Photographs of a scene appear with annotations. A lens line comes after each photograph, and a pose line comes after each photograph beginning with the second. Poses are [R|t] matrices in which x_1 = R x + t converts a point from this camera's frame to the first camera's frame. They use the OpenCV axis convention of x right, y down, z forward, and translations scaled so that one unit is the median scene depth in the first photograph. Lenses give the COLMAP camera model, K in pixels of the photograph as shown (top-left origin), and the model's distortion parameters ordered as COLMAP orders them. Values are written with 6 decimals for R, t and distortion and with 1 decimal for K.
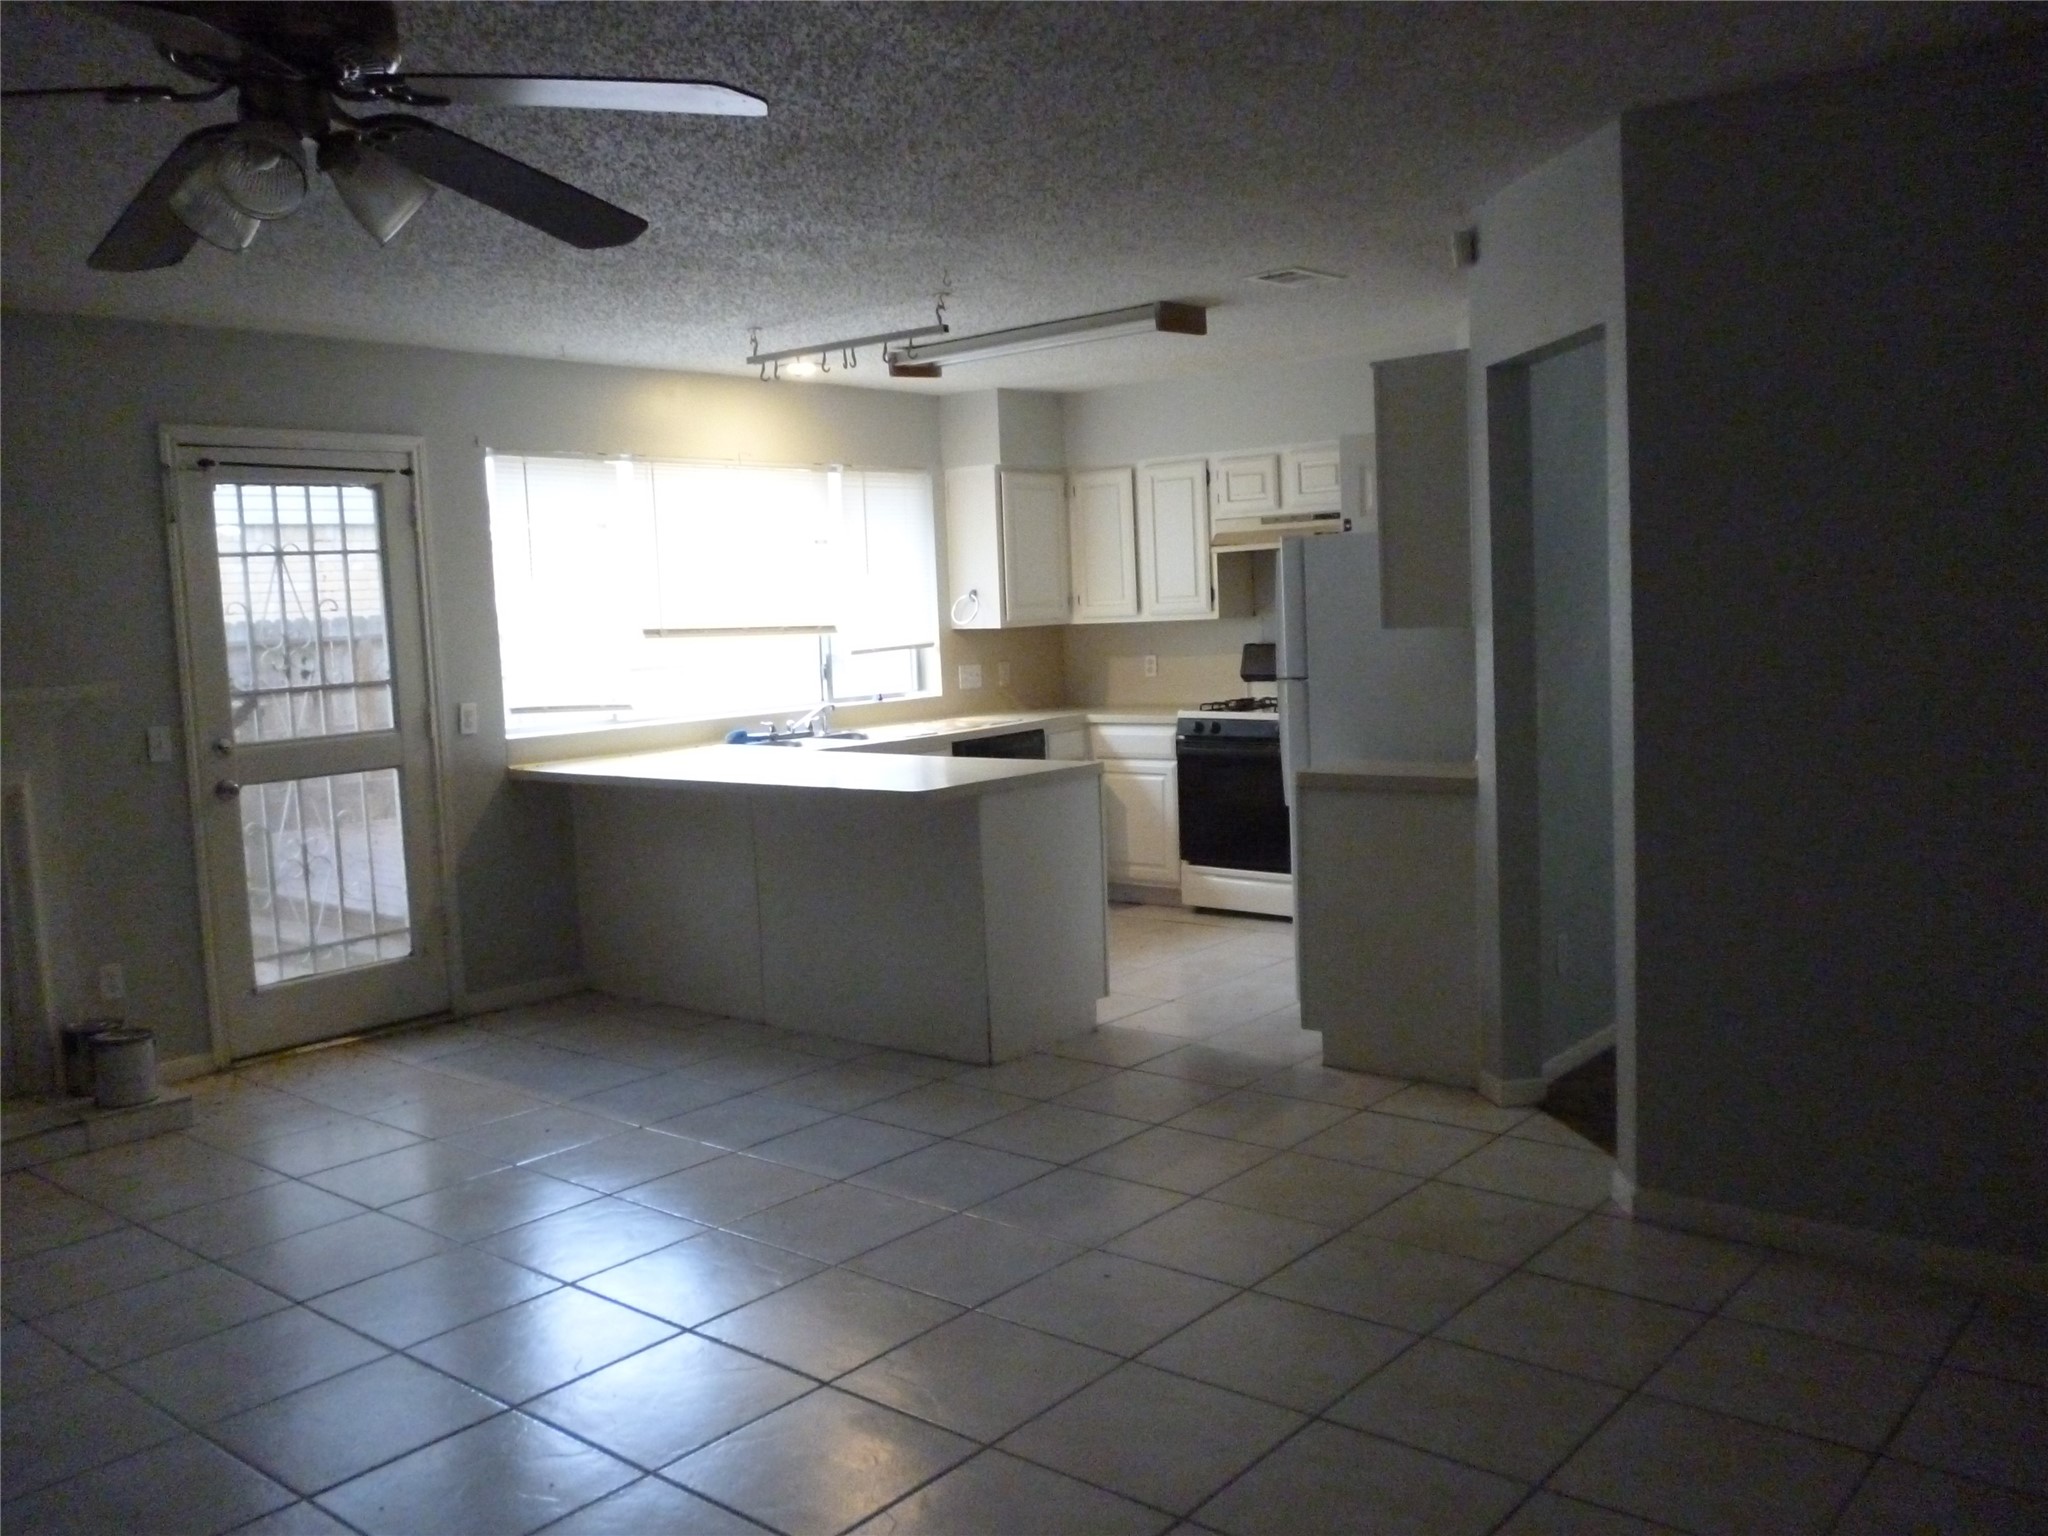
lens RADIAL K [[1725.7, 0, 1031.5], [0, 1725.7, 762.9], [0, 0, 1]] dist [-0.011171, -0.007408]
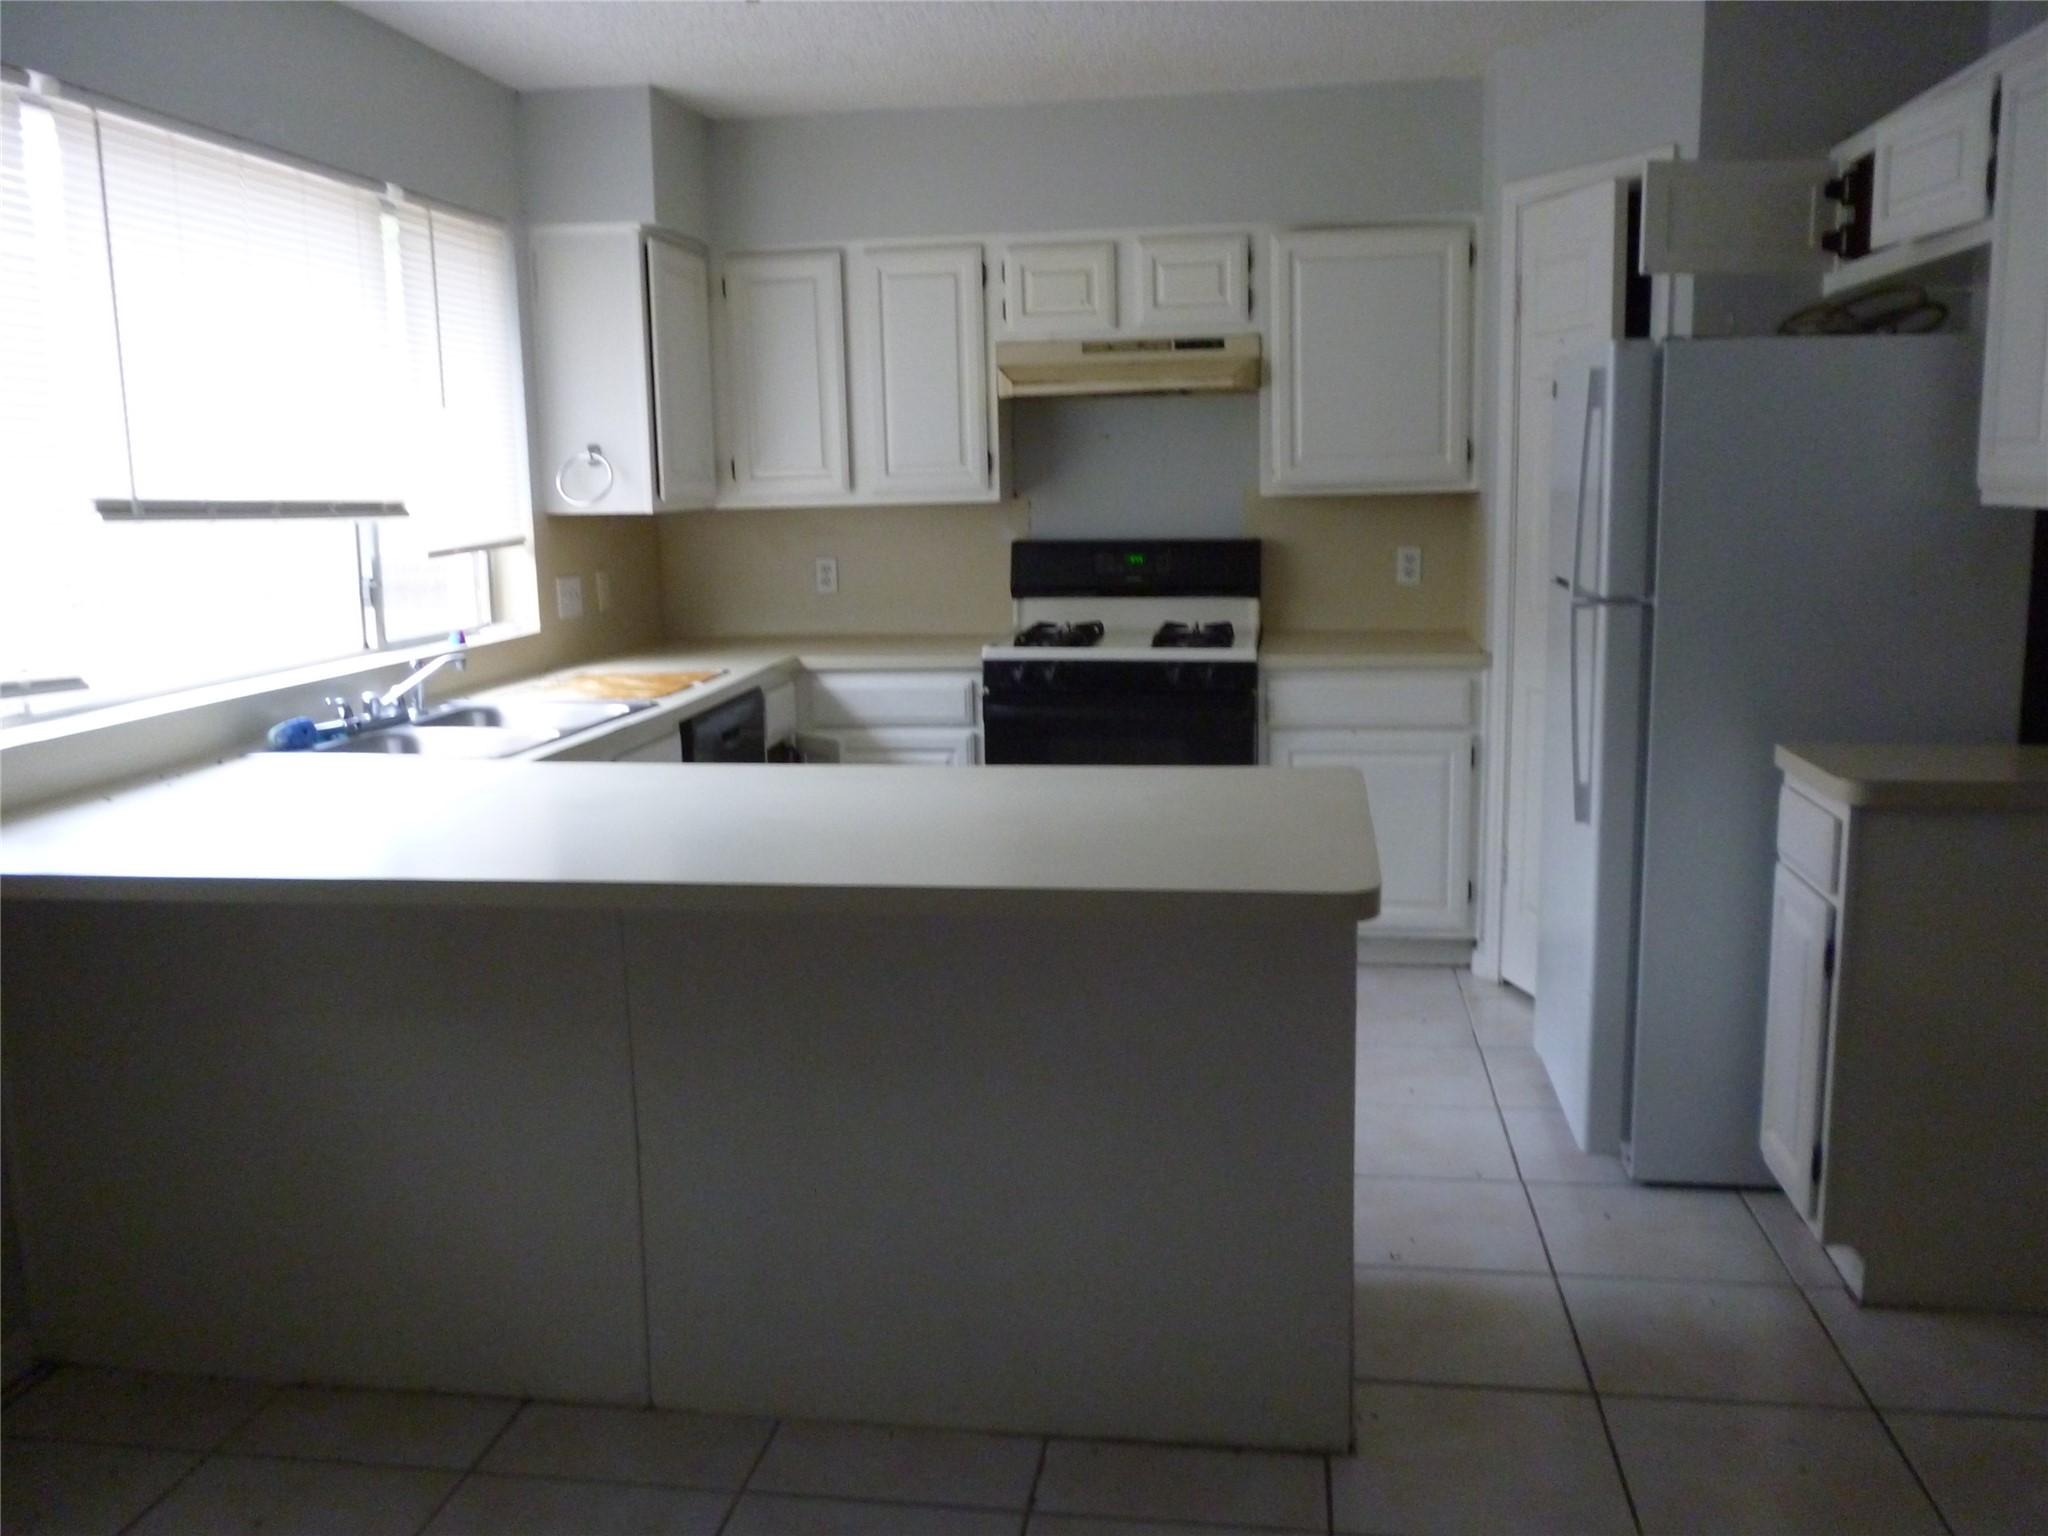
lens RADIAL K [[1725.7, 0, 1025.8], [0, 1725.7, 775.9], [0, 0, 1]] dist [-0.011171, -0.007408]
pose [[0.856578, -0.067650, 0.511563, -0.216863], [0.034605, 0.996668, 0.073858, -0.028619], [-0.514855, -0.045562, 0.856066, 0.439750]]
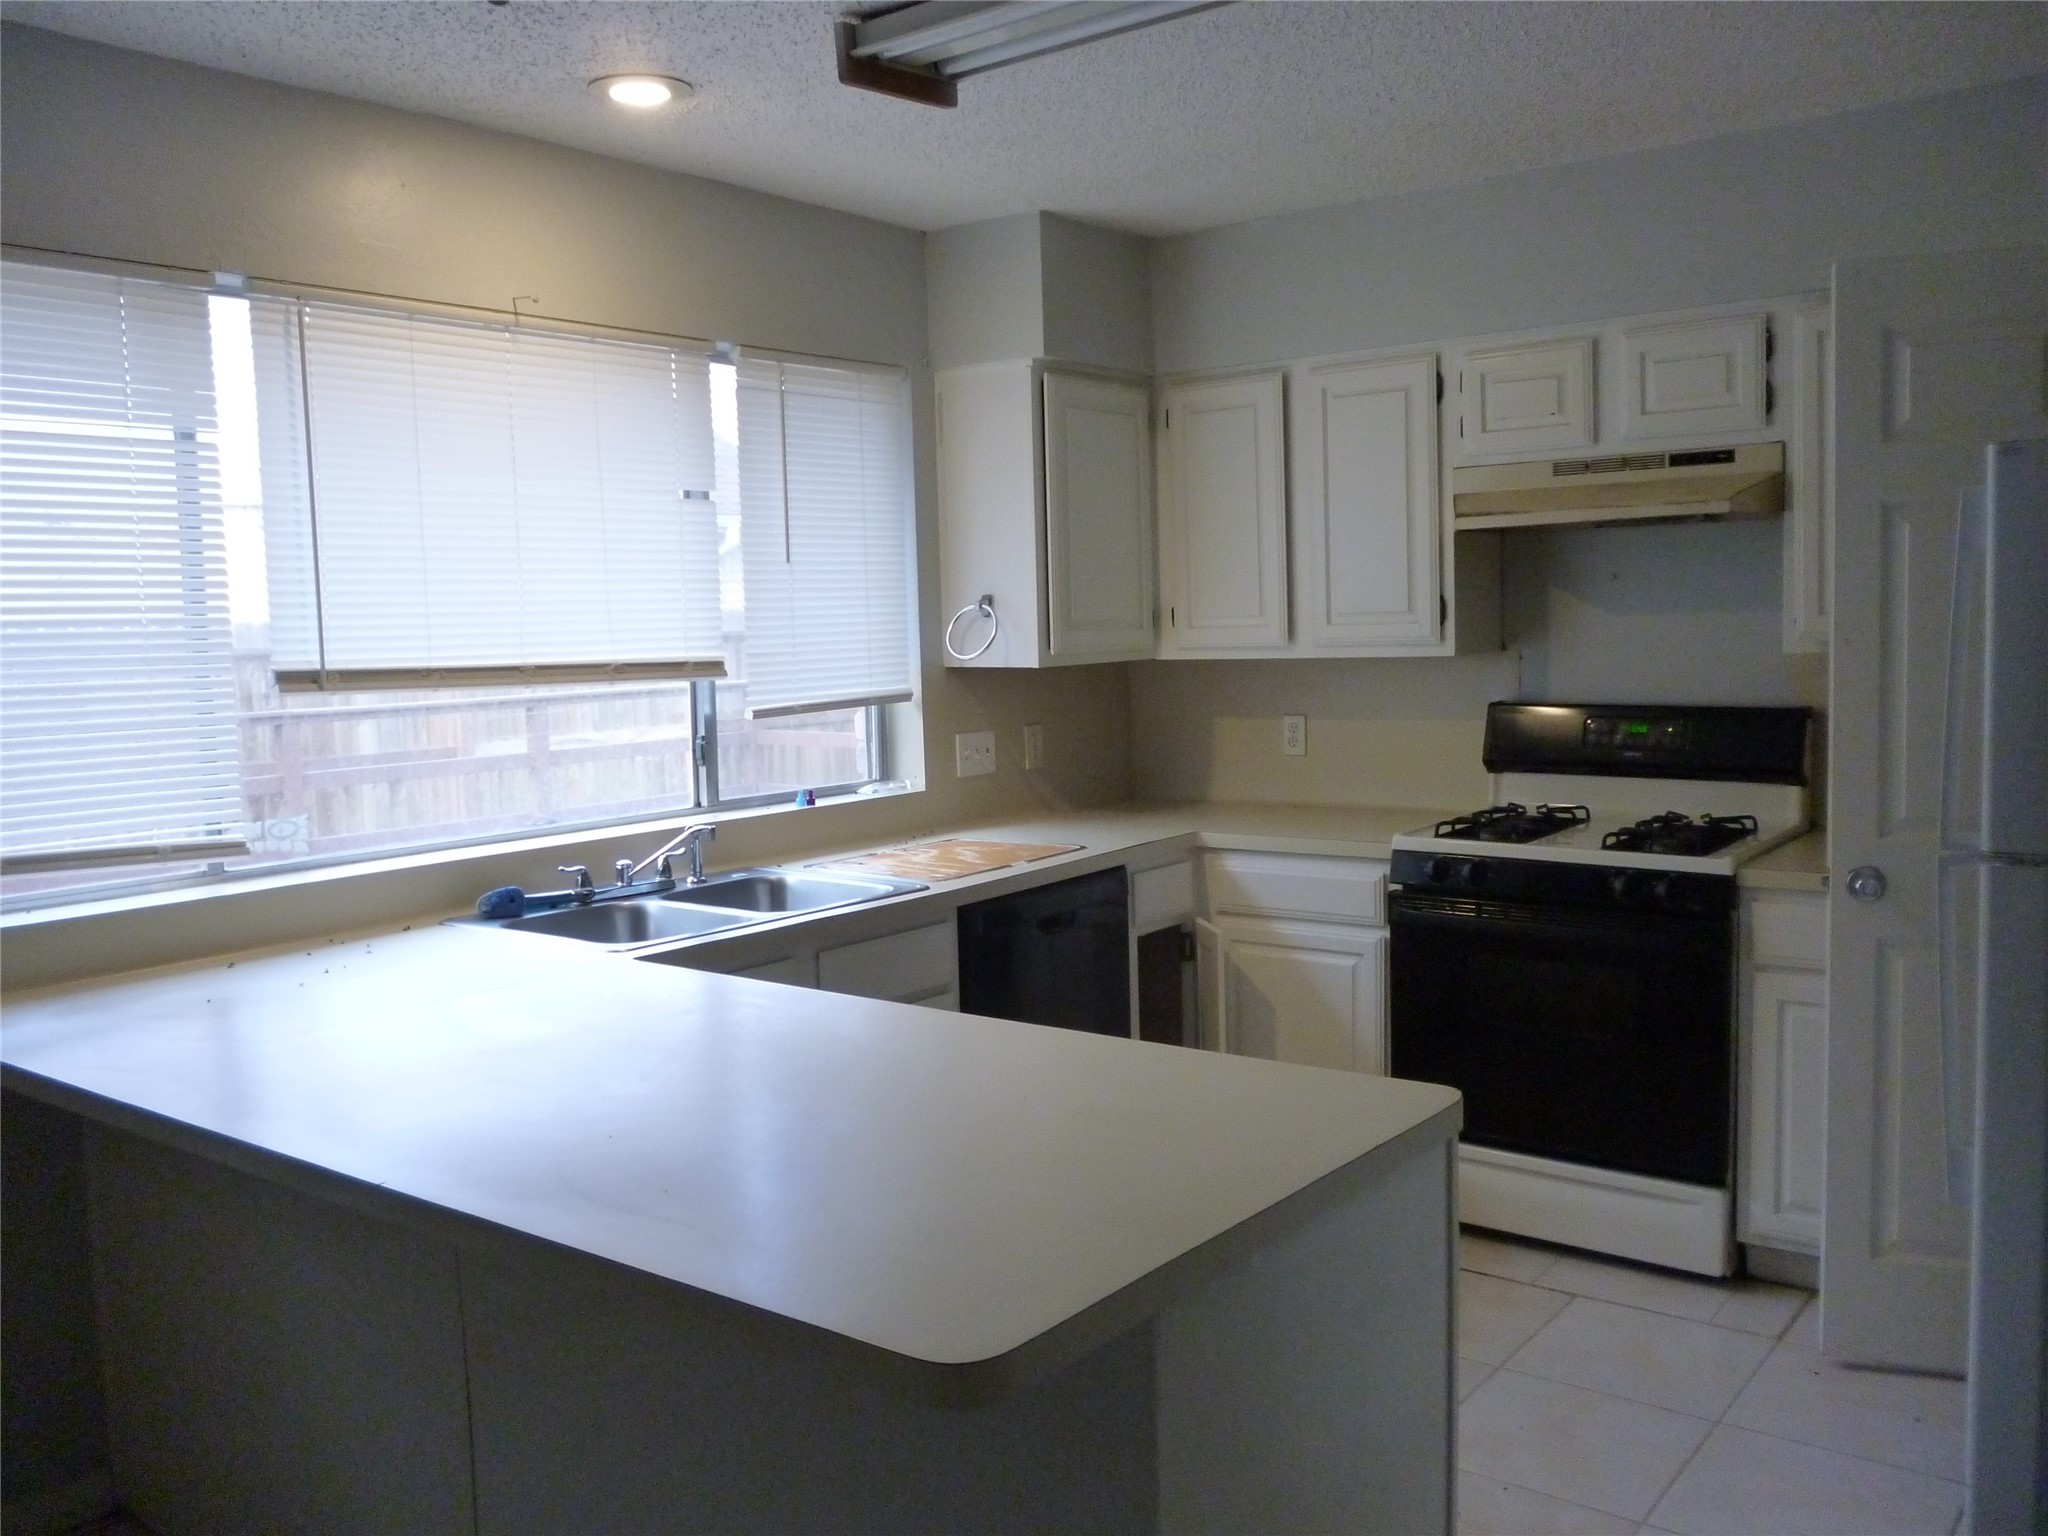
lens RADIAL K [[1725.7, 0, 1035.0], [0, 1725.7, 776.3], [0, 0, 1]] dist [-0.011171, -0.007408]
pose [[0.999183, 0.007984, 0.039614, -0.040428], [-0.008049, 0.999967, 0.001488, -0.046011], [-0.039601, -0.001805, 0.999214, 0.474040]]
